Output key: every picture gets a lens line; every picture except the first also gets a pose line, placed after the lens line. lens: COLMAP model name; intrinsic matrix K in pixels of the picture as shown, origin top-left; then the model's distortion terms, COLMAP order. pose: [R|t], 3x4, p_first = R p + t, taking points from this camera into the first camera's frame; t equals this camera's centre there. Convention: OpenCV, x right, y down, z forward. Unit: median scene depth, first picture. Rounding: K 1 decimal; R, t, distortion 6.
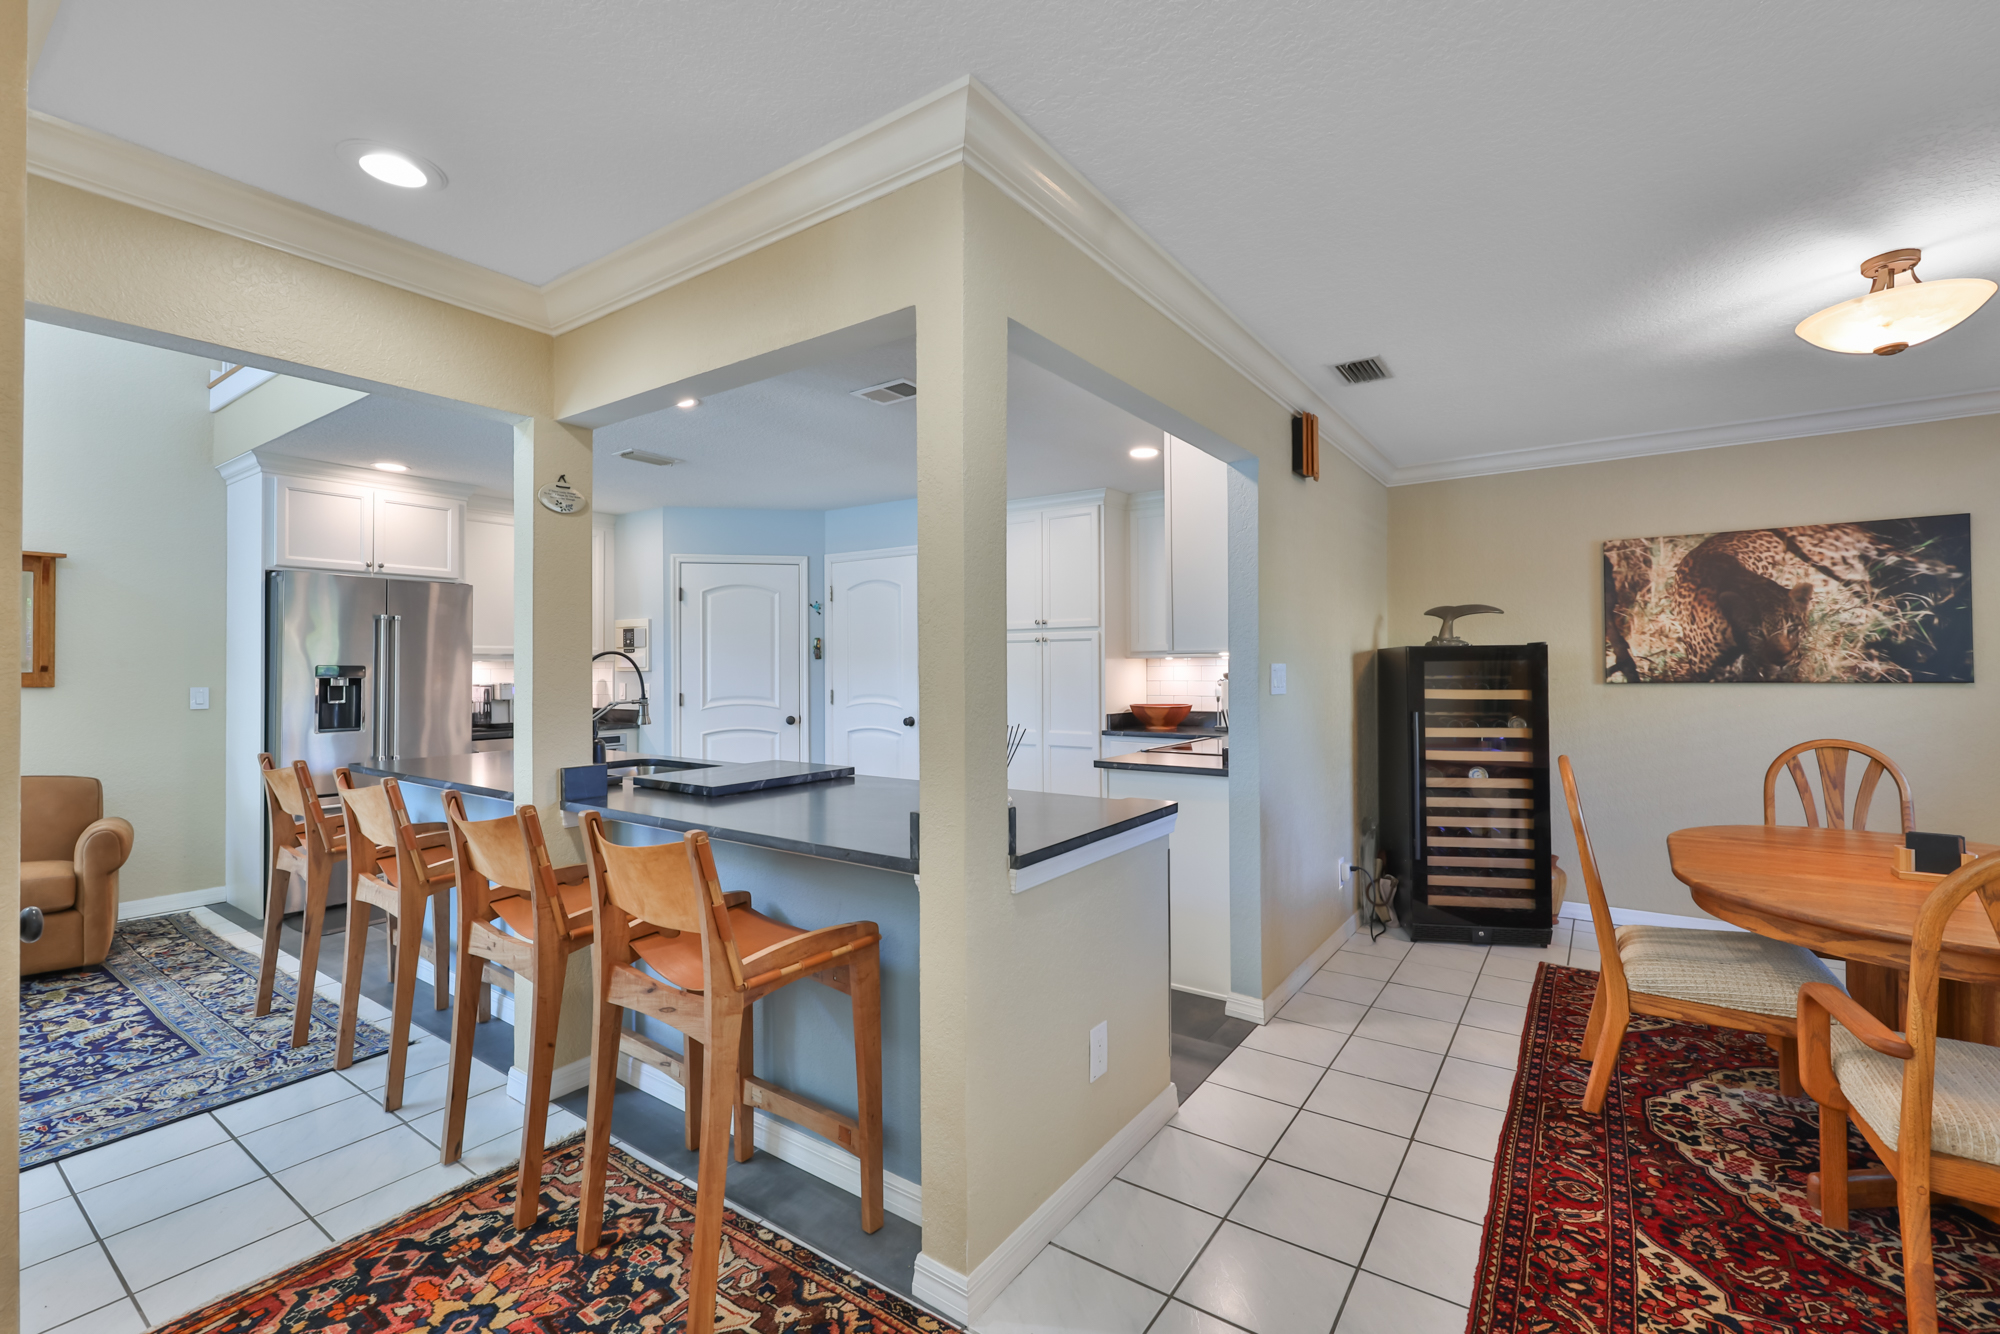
lens RADIAL K [[868.4, 0, 1029.7], [0, 868.4, 656.8], [0, 0, 1]] dist [-0.003359, 0.000243]
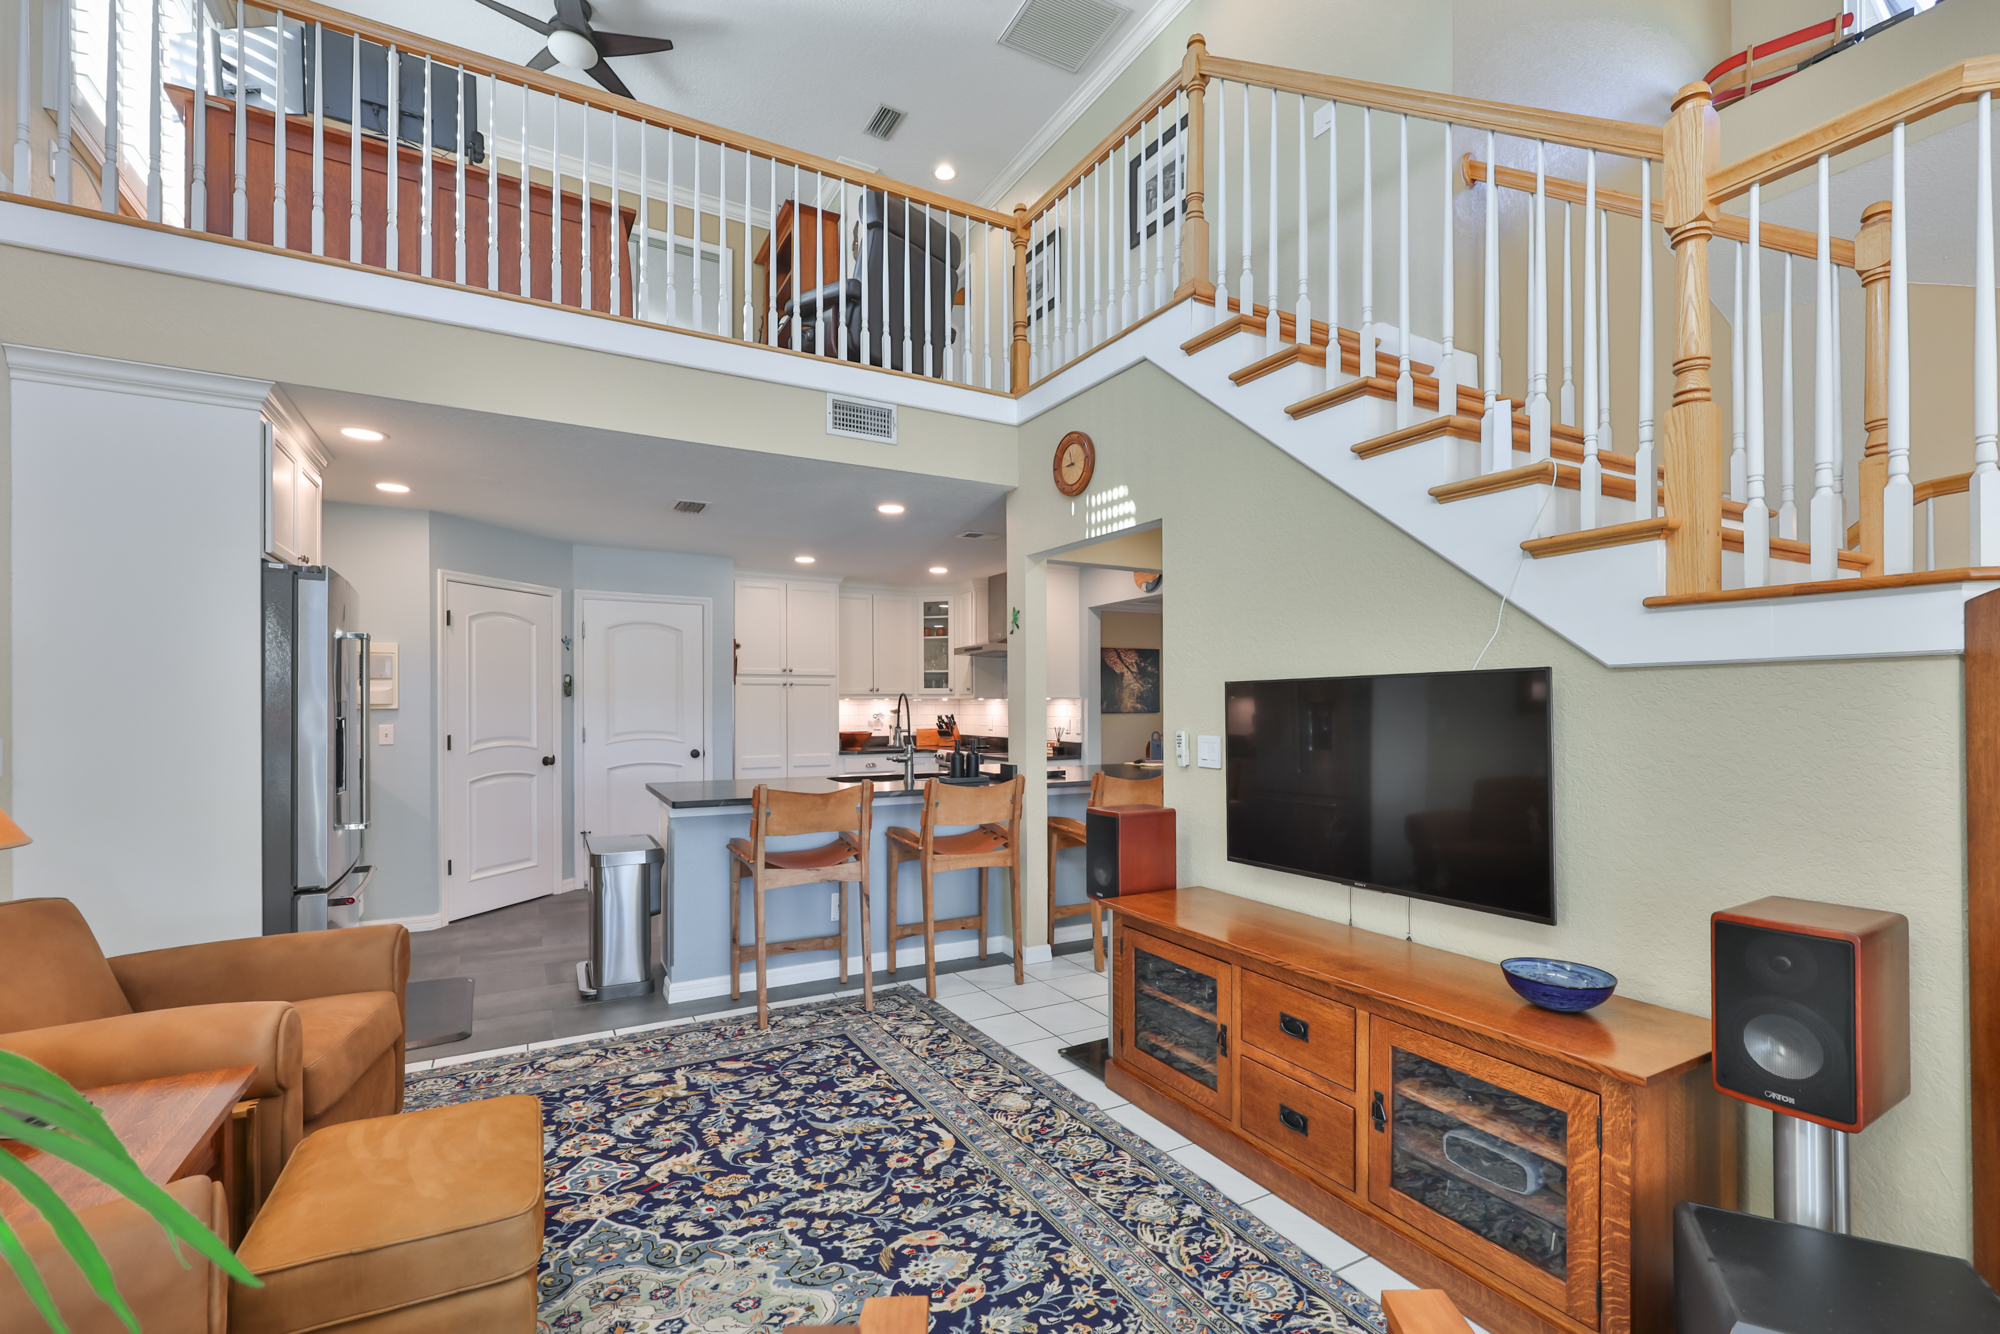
lens RADIAL K [[883.0, 0, 1012.6], [0, 883.0, 709.6], [0, 0, 1]] dist [-0.005026, 0.000427]
pose [[0.426236, -0.001572, 0.904611, -1.456143], [-0.011683, 0.999906, 0.007242, 0.006626], [-0.904537, -0.013655, 0.426177, 0.216616]]
